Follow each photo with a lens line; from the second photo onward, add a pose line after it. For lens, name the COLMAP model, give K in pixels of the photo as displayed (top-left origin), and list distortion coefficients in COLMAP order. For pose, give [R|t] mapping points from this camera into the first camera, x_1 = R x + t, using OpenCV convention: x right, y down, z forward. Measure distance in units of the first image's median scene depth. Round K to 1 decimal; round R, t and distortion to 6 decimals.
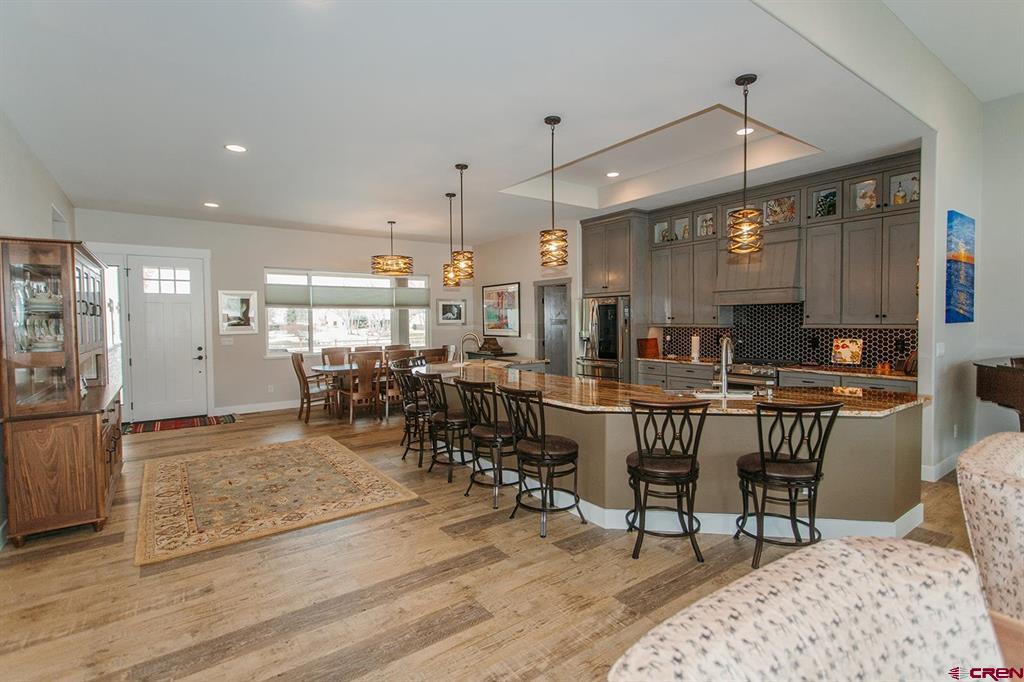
lens RADIAL K [[481.8, 0, 517.4], [0, 481.8, 336.5], [0, 0, 1]] dist [0.001659, 0.000352]
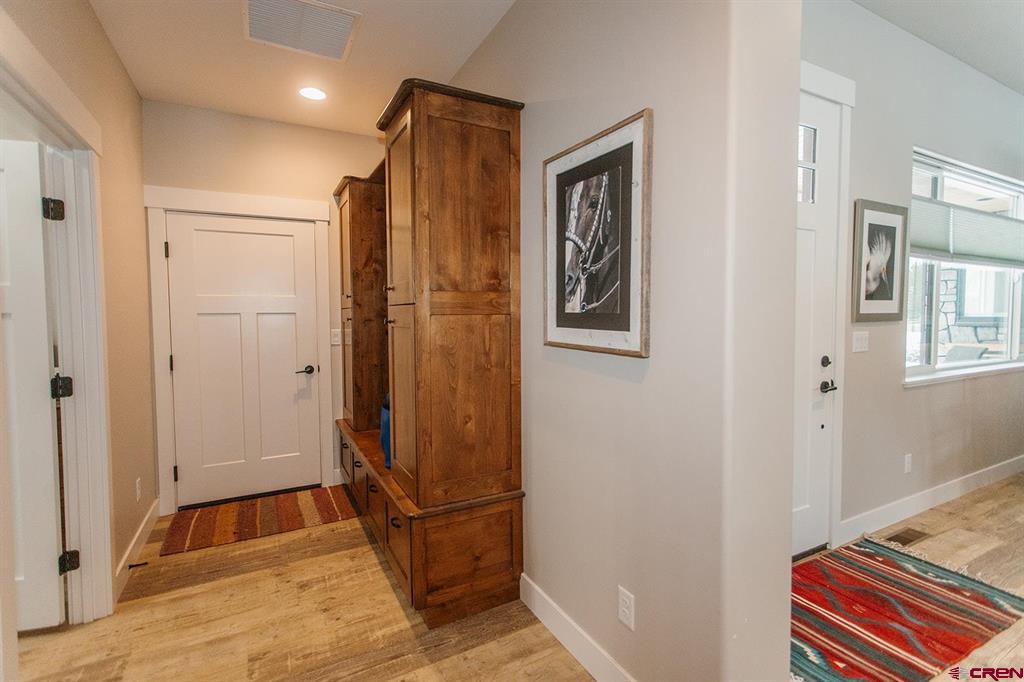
lens RADIAL K [[481.8, 0, 517.4], [0, 481.8, 336.5], [0, 0, 1]] dist [0.001659, 0.000352]
pose [[0.990614, 0.013261, -0.136043, -0.835893], [-0.010895, 0.999776, 0.018121, 0.003045], [0.136253, -0.016468, 0.990537, 0.615171]]
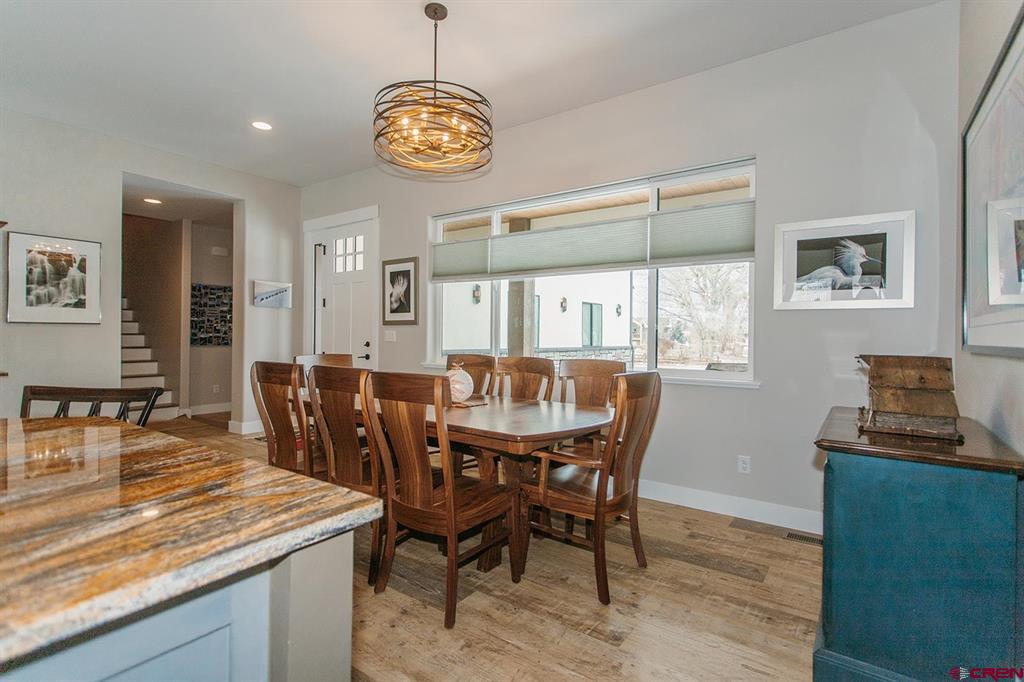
lens RADIAL K [[494.2, 0, 512.1], [0, 494.2, 335.9], [0, 0, 1]] dist [-0.002555, -0.000459]
pose [[0.308685, 0.014543, -0.951053, 0.115787], [-0.042936, 0.999077, 0.001341, 0.002515], [0.950195, 0.040420, 0.309024, 0.975844]]
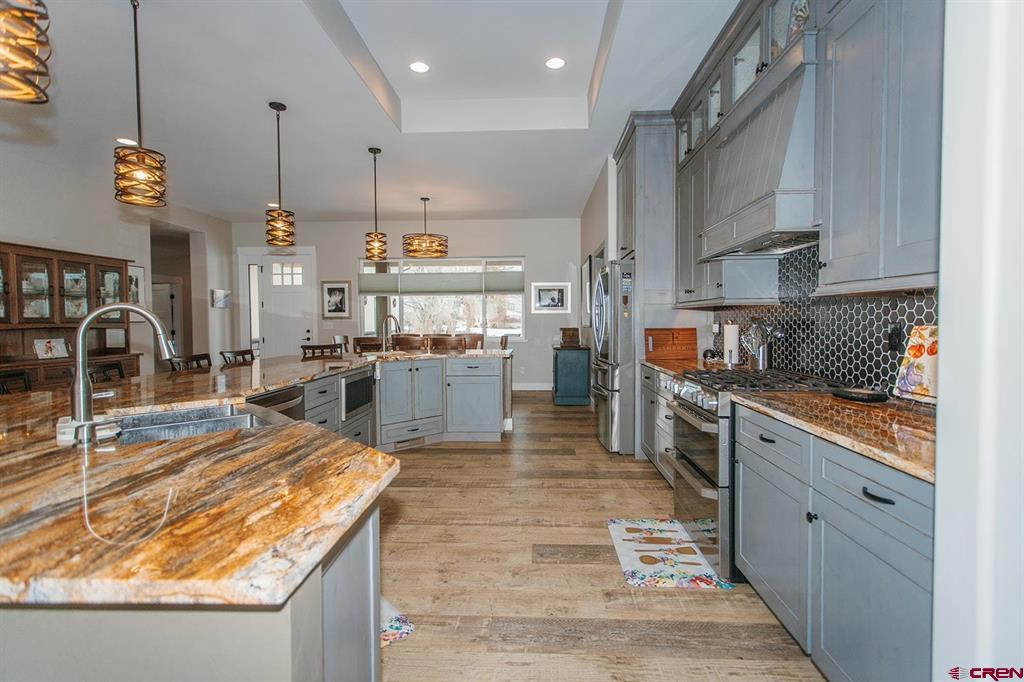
lens RADIAL K [[481.8, 0, 517.4], [0, 481.8, 336.5], [0, 0, 1]] dist [0.001659, 0.000352]
pose [[0.778288, 0.026070, -0.627366, 0.476990], [-0.021089, 0.999659, 0.015378, 0.009177], [0.627554, 0.001262, 0.778572, 0.404354]]
